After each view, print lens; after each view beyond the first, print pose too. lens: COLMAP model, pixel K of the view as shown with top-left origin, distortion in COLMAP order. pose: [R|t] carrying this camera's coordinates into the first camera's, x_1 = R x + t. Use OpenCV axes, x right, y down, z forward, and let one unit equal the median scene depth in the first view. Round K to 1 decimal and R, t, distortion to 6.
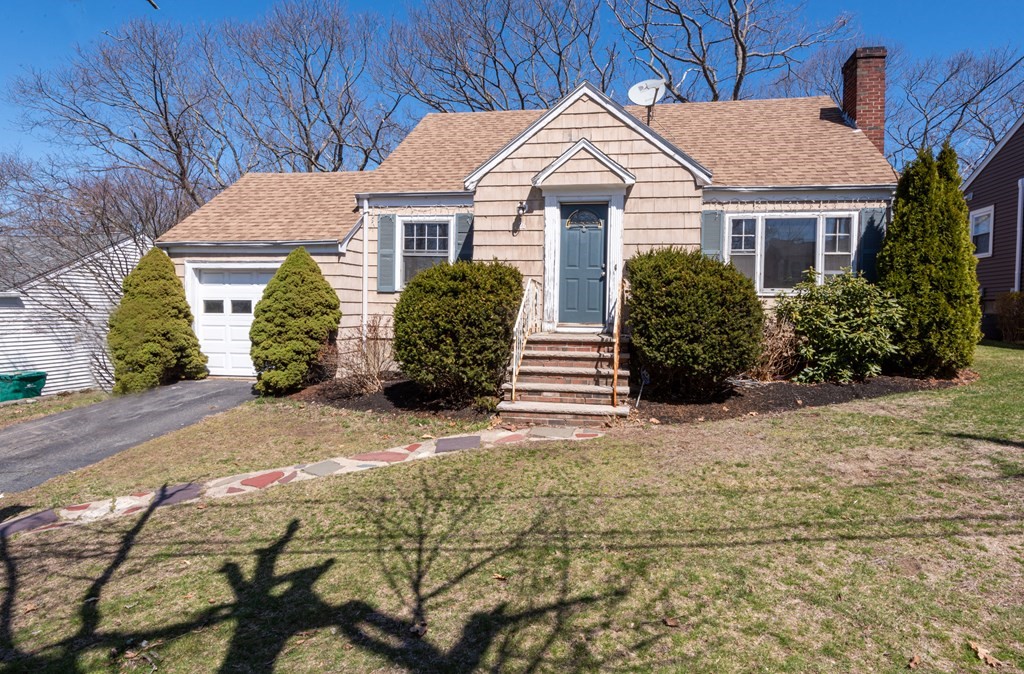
lens RADIAL K [[550.4, 0, 540.7], [0, 550.4, 325.8], [0, 0, 1]] dist [0.023851, -0.017276]
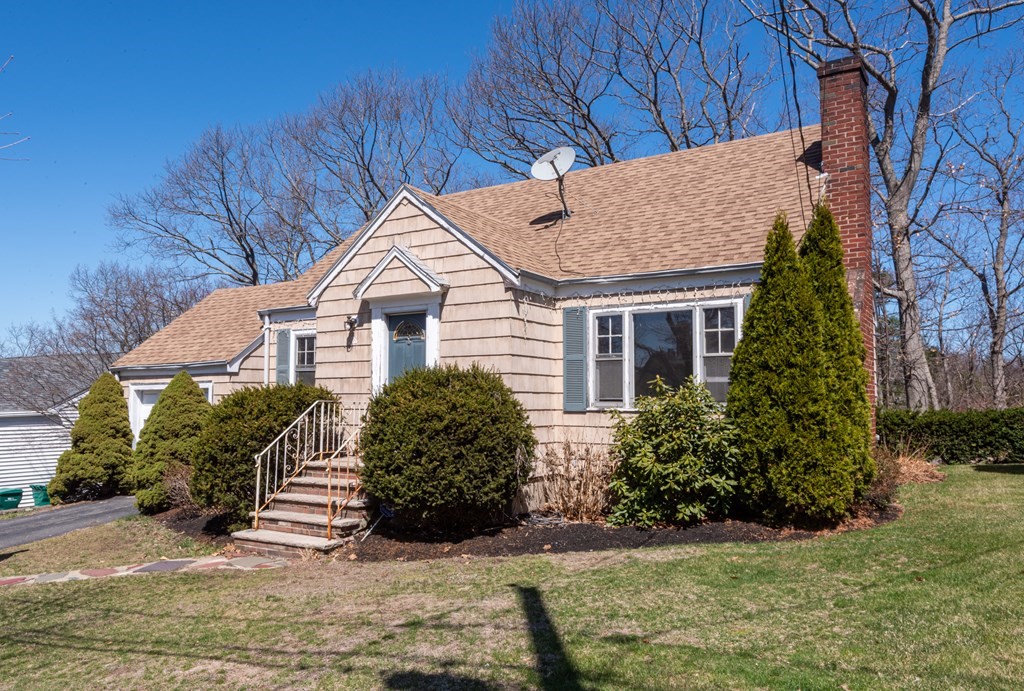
lens RADIAL K [[775.4, 0, 485.6], [0, 775.4, 355.1], [0, 0, 1]] dist [0.029665, -0.009485]
pose [[0.907713, -0.042123, -0.417472, 0.734296], [0.004183, 0.995807, -0.091380, -0.036514], [0.419571, 0.081201, 0.904083, -0.099843]]
